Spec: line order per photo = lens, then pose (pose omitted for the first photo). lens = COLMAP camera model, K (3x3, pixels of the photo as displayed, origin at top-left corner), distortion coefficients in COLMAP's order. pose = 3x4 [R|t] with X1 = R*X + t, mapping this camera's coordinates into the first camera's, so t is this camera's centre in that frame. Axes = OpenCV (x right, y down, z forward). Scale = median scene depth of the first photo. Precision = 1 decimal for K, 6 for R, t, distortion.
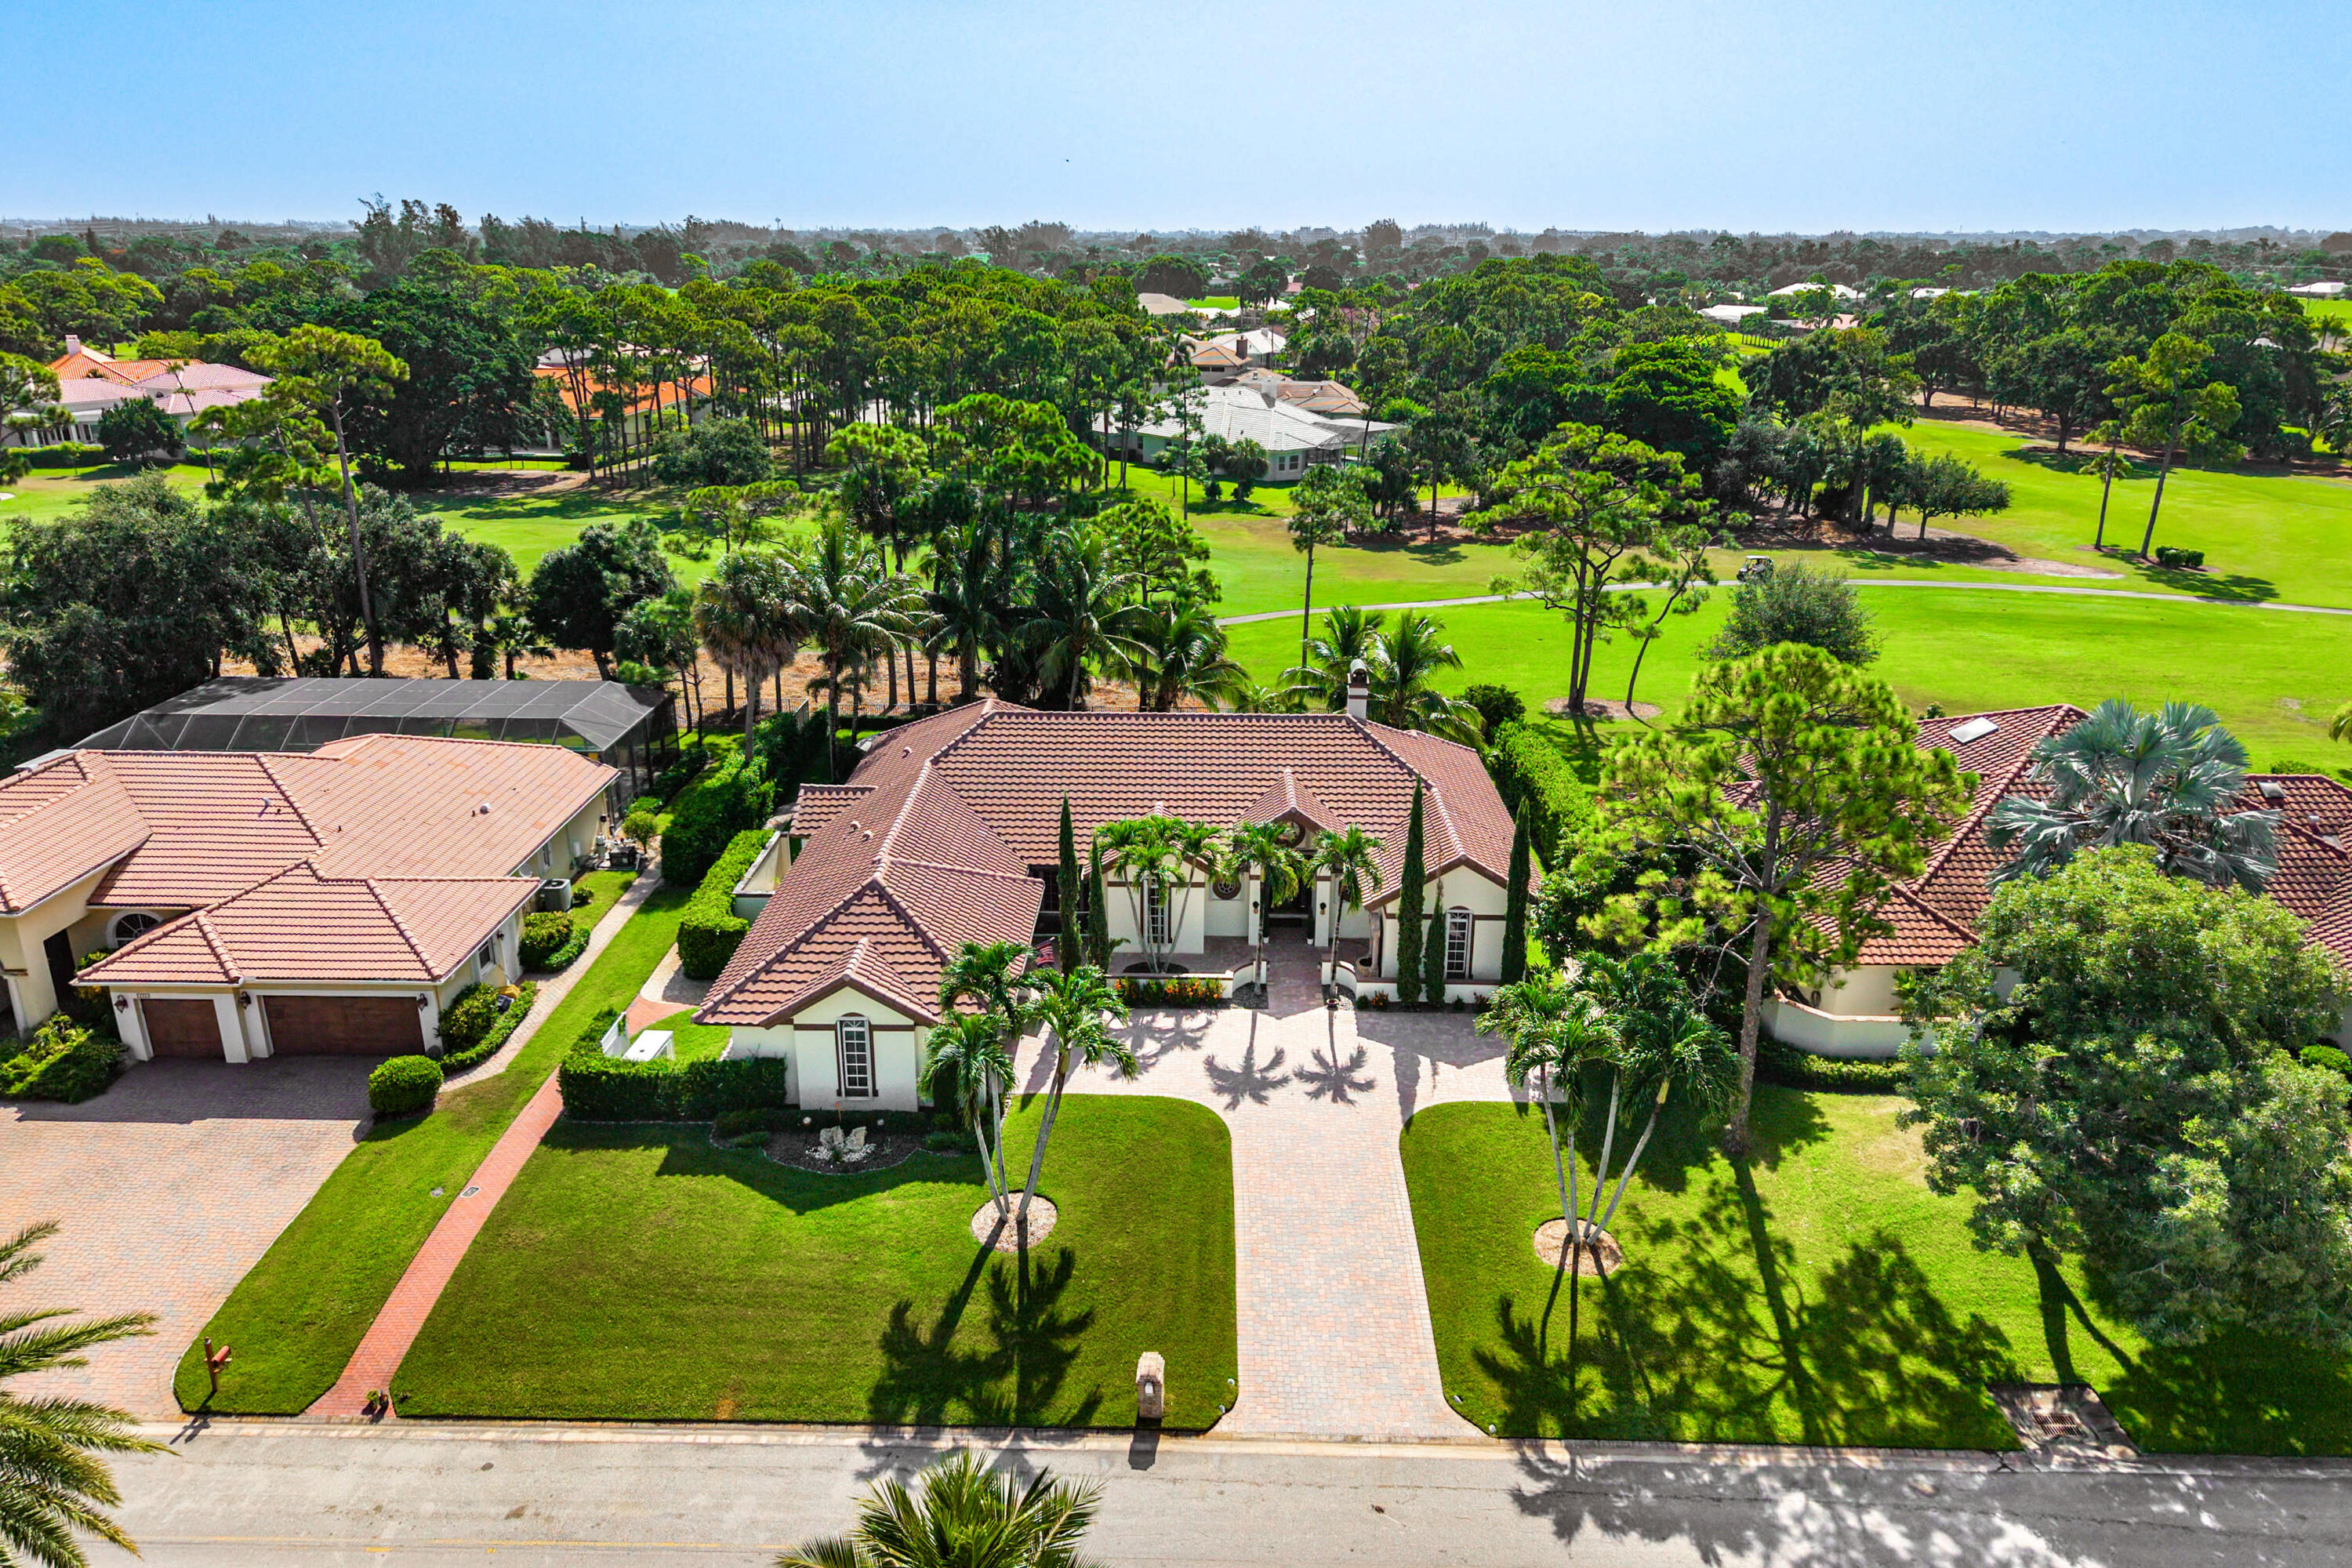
lens RADIAL K [[1602.5, 0, 1162.8], [0, 1602.5, 853.9], [0, 0, 1]] dist [0.032251, -0.005616]
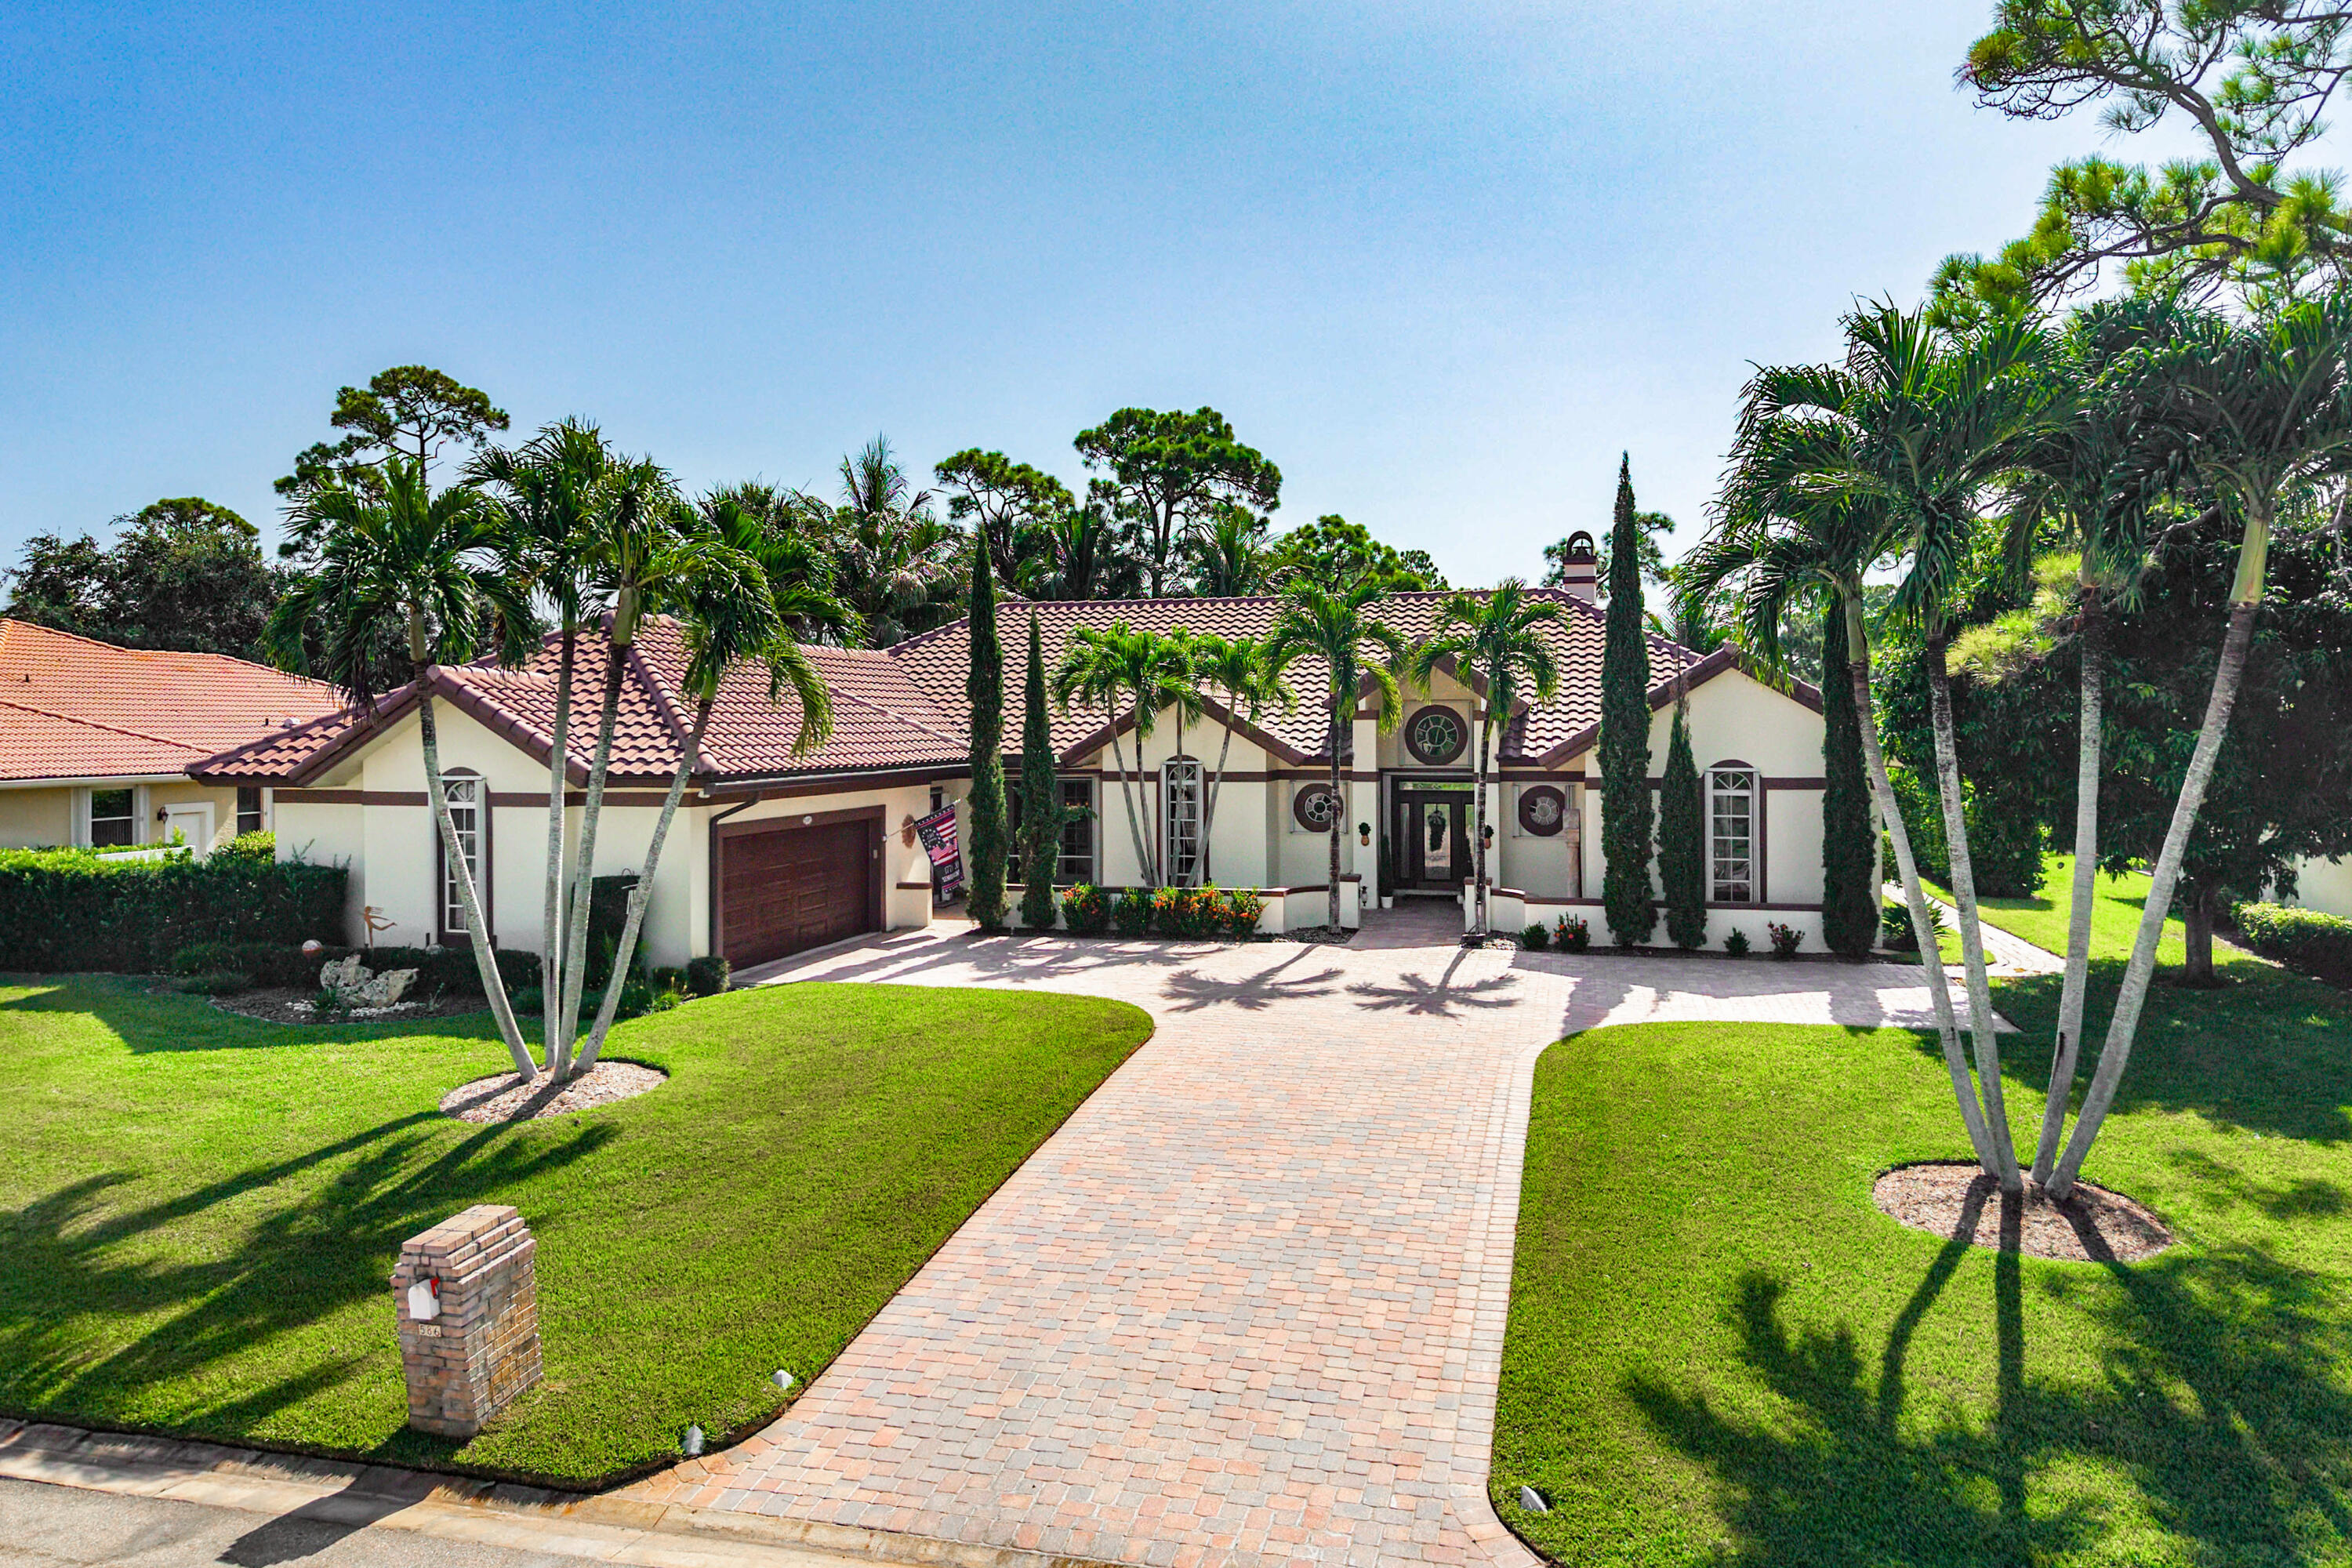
lens RADIAL K [[1602.5, 0, 1157.4], [0, 1602.5, 792.2], [0, 0, 1]] dist [0.032251, -0.005616]
pose [[0.970956, -0.007003, -0.239158, 0.169826], [-0.073319, 0.942773, -0.325275, 0.290399], [0.227749, 0.333362, 0.914877, 0.639327]]
